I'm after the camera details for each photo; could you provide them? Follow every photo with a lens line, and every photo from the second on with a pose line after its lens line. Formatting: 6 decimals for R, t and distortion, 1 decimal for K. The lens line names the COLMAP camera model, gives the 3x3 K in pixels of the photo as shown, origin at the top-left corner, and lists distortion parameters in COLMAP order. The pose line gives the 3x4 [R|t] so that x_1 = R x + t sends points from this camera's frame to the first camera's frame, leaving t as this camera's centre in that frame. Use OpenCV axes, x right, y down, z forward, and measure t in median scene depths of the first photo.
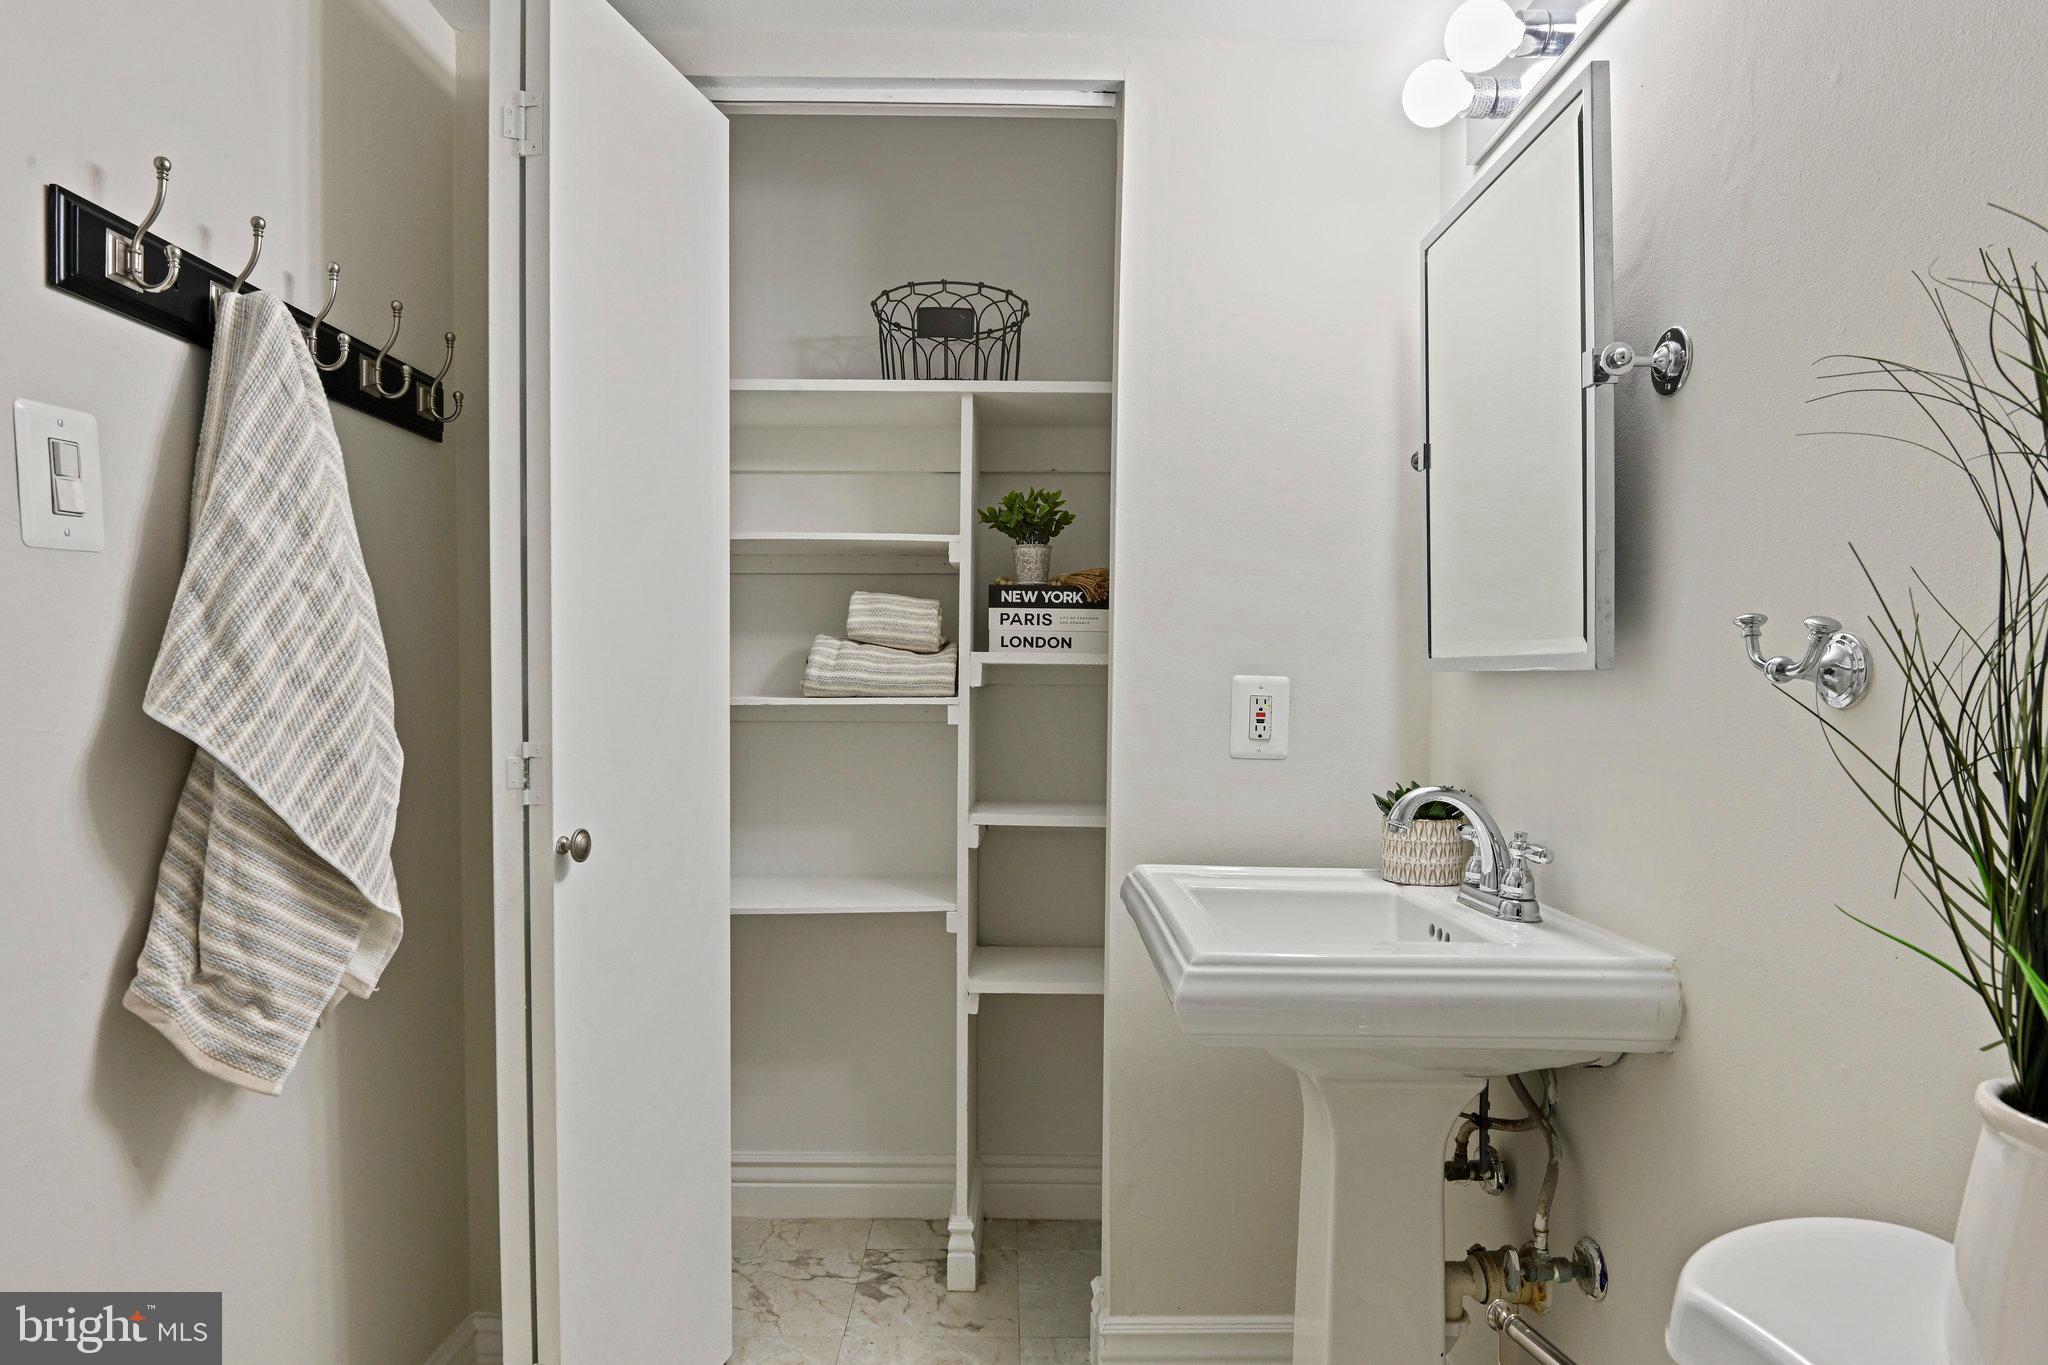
lens RADIAL K [[1131.0, 0, 1022.1], [0, 1131.0, 701.9], [0, 0, 1]] dist [-0.000032, -0.017461]
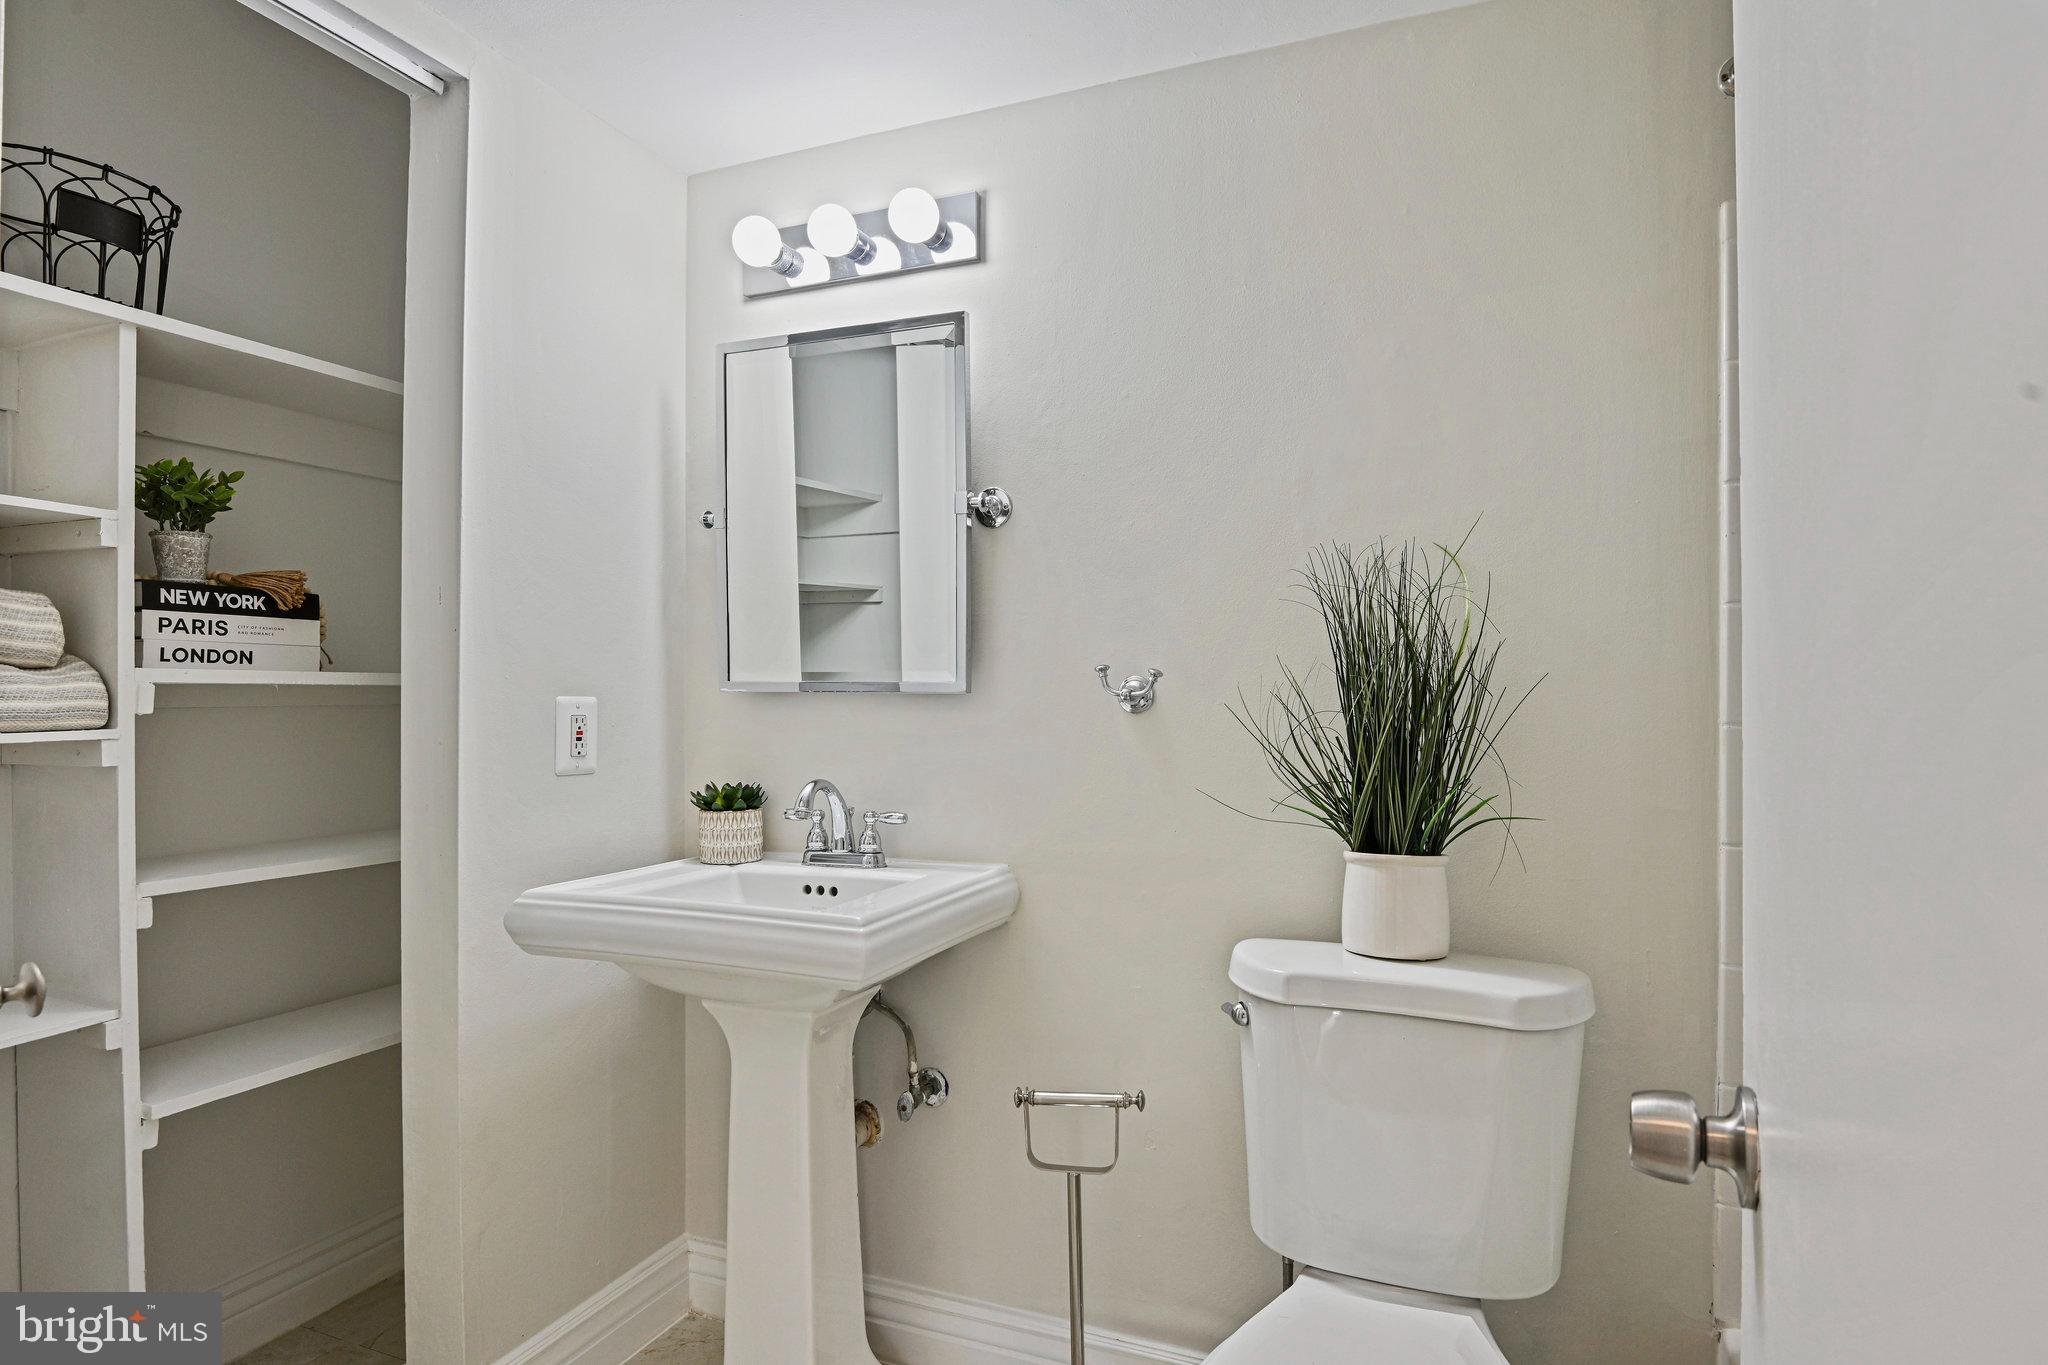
lens RADIAL K [[1131.0, 0, 1022.1], [0, 1131.0, 701.9], [0, 0, 1]] dist [-0.000032, -0.017461]
pose [[0.389727, -0.018708, 0.920740, -0.500144], [0.021111, 0.999712, 0.011377, -0.017568], [-0.920688, 0.015004, 0.390010, 0.165128]]
